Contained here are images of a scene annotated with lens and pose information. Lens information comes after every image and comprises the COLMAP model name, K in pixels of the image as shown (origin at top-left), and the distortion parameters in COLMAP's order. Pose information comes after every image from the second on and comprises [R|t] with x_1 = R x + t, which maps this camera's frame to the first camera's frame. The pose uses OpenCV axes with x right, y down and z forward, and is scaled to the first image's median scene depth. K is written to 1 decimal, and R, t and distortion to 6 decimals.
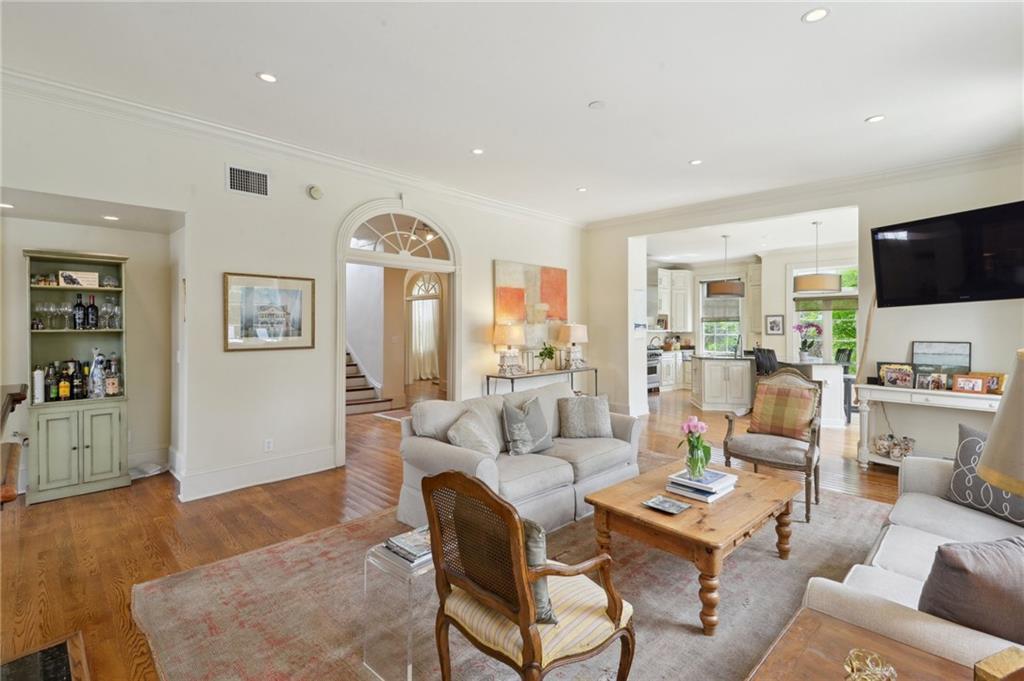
lens RADIAL K [[473.9, 0, 512.8], [0, 473.9, 334.7], [0, 0, 1]] dist [0.043876, 0.000042]
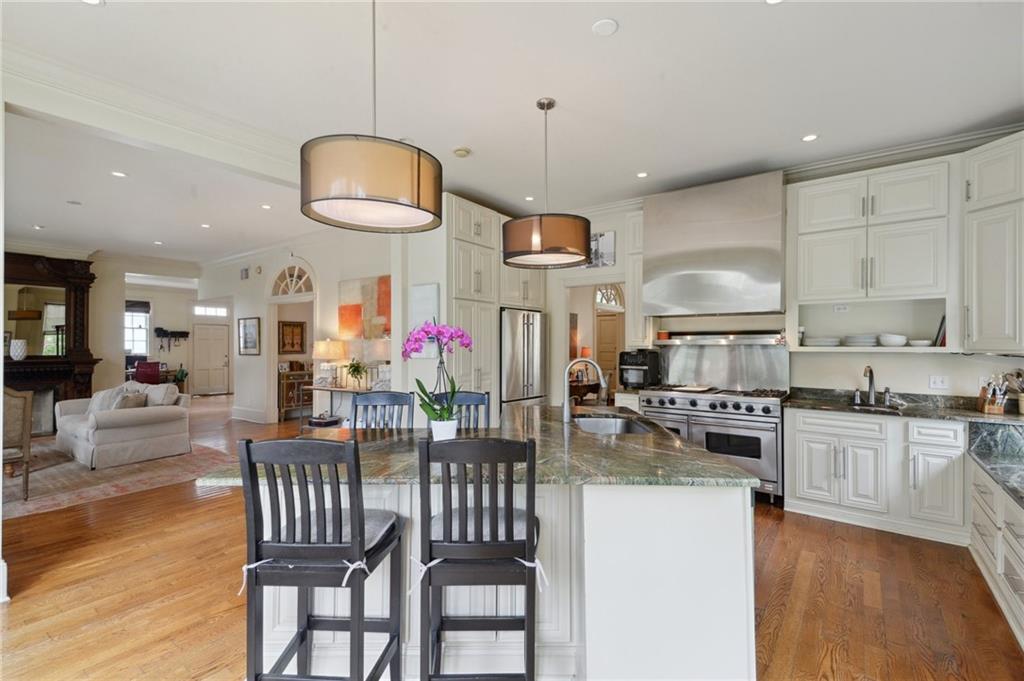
lens RADIAL K [[451.3, 0, 512.5], [0, 451.3, 345.3], [0, 0, 1]] dist [0.027221, -0.000167]
pose [[0.163365, 0.000759, -0.986565, 0.672202], [-0.011926, 0.999928, -0.001206, -0.008584], [0.986494, 0.011963, 0.163362, 0.768736]]
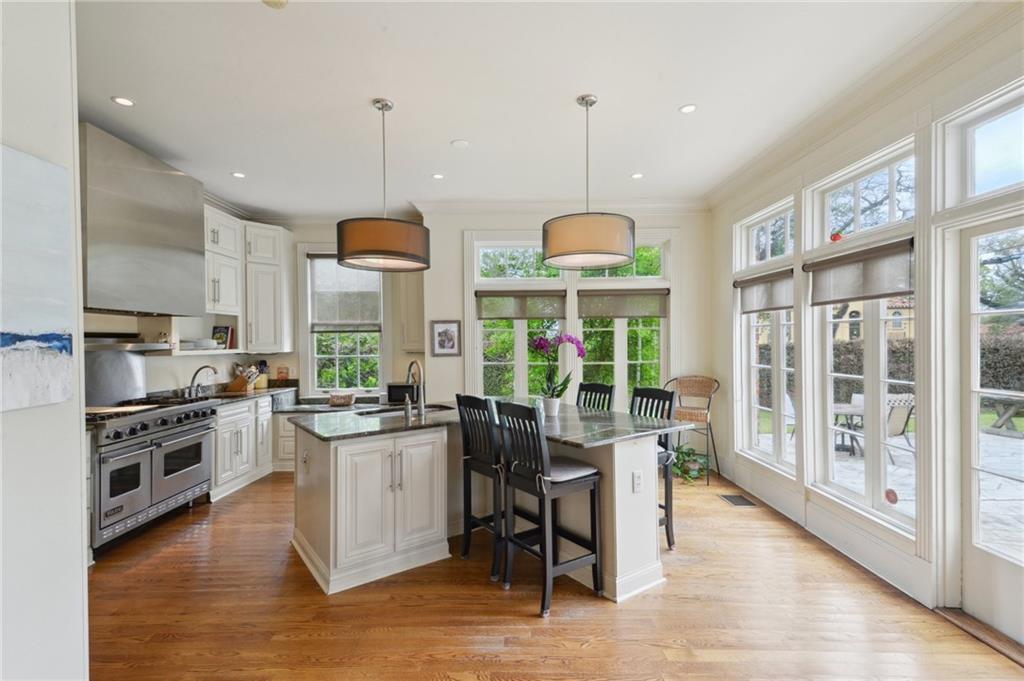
lens RADIAL K [[478.4, 0, 515.0], [0, 478.4, 343.9], [0, 0, 1]] dist [0.070004, -0.032825]
pose [[0.699275, -0.009510, 0.714790, 0.203072], [0.017480, 0.999840, -0.003798, -0.010294], [-0.714639, 0.015150, 0.699329, 0.550867]]
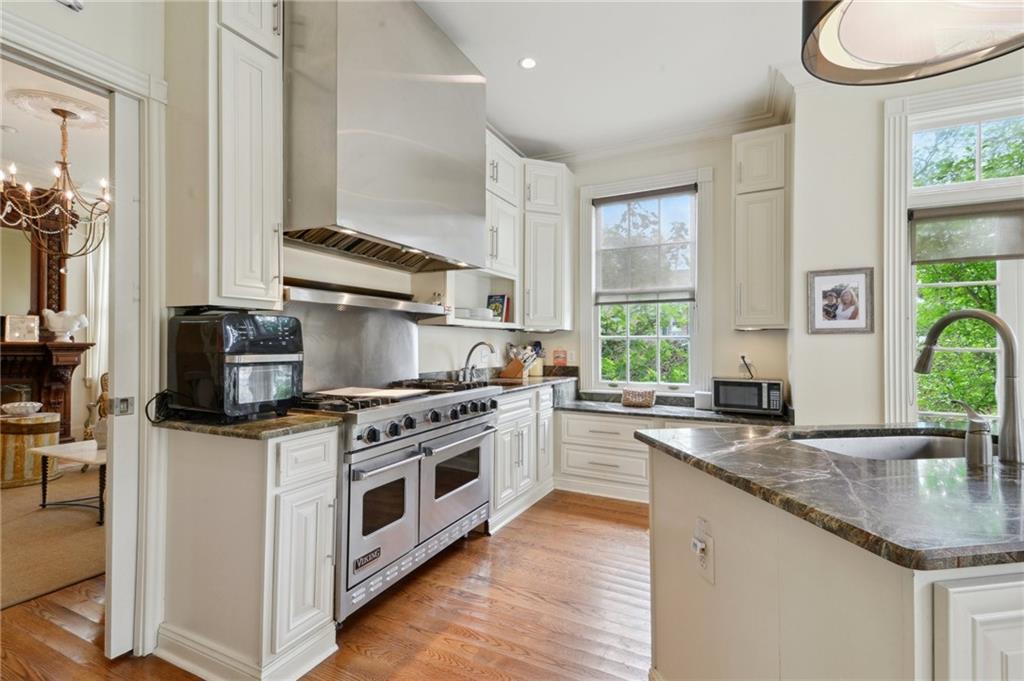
lens RADIAL K [[473.9, 0, 512.8], [0, 473.9, 334.7], [0, 0, 1]] dist [0.043876, 0.000042]
pose [[0.947645, 0.005773, 0.319273, 0.243756], [0.002900, 0.999640, -0.026681, 0.008862], [-0.319312, 0.026210, 0.947287, 0.765845]]
